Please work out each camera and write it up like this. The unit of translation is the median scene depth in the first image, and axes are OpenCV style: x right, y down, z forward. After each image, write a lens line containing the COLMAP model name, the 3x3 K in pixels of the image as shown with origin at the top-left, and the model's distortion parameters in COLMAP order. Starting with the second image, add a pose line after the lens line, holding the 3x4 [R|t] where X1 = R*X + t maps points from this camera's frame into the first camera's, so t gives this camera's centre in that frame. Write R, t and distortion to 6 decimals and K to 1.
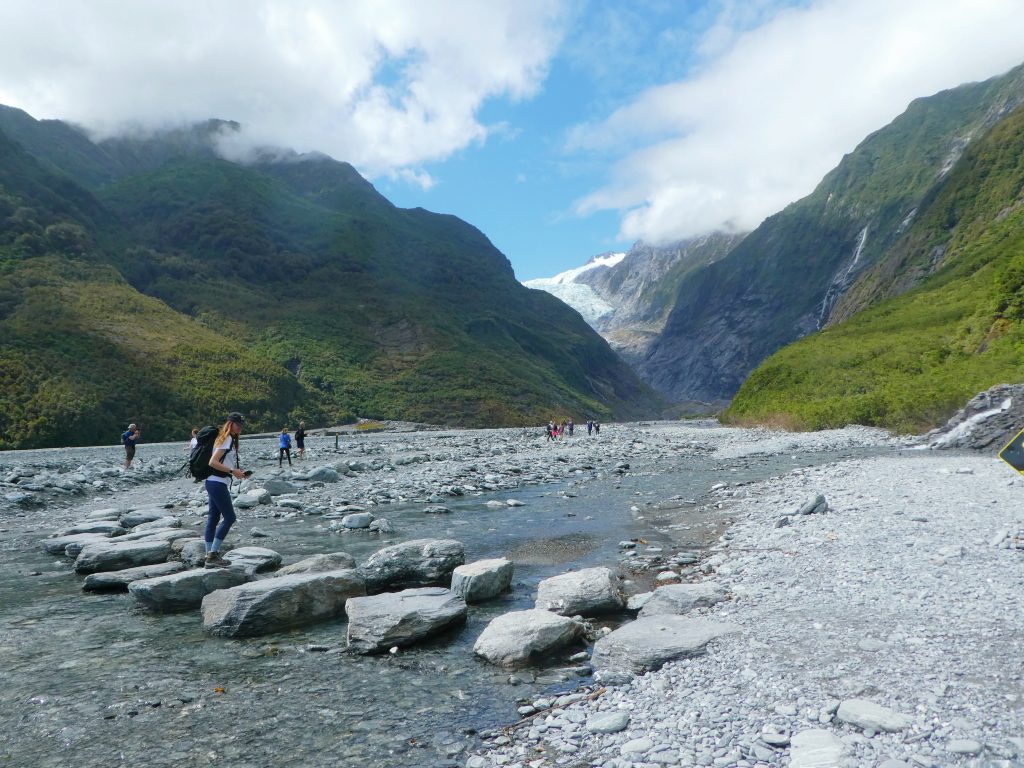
lens RADIAL K [[861.9, 0, 488.4], [0, 861.9, 359.6], [0, 0, 1]] dist [-0.001172, 0.005525]
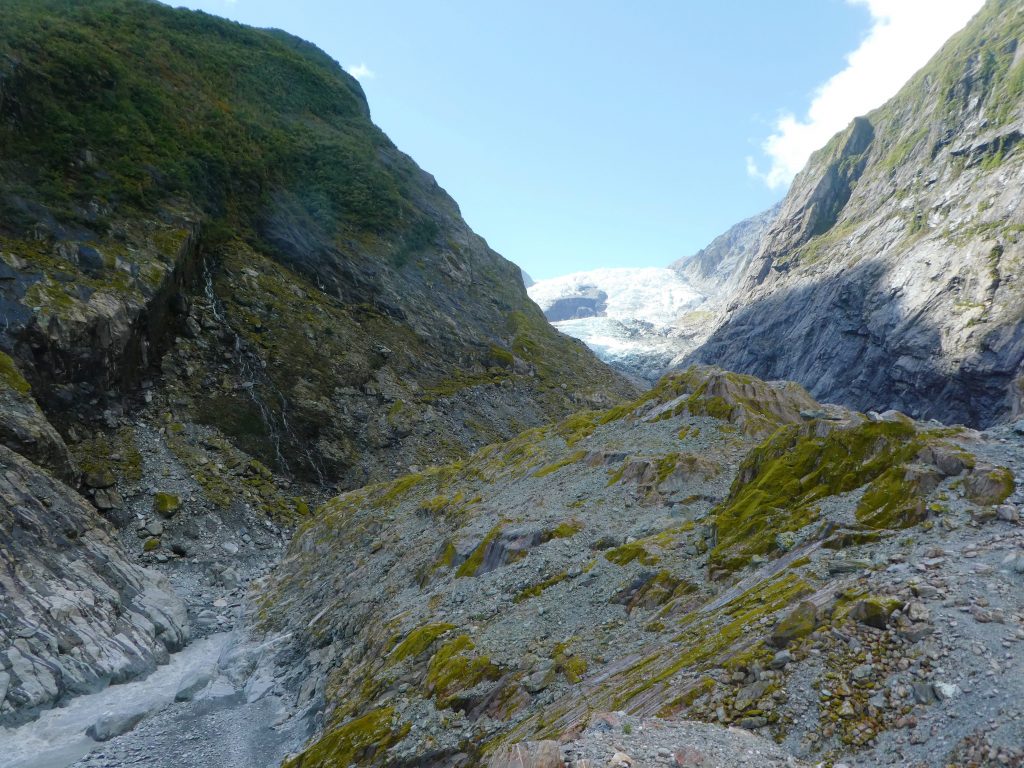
lens RADIAL K [[711.8, 0, 537.3], [0, 711.8, 369.2], [0, 0, 1]] dist [-0.002668, -0.007356]
pose [[0.986656, 0.004339, -0.162761, 0.198272], [-0.011231, 0.999077, -0.041451, 0.042123], [0.162431, 0.042726, 0.985794, 0.789777]]
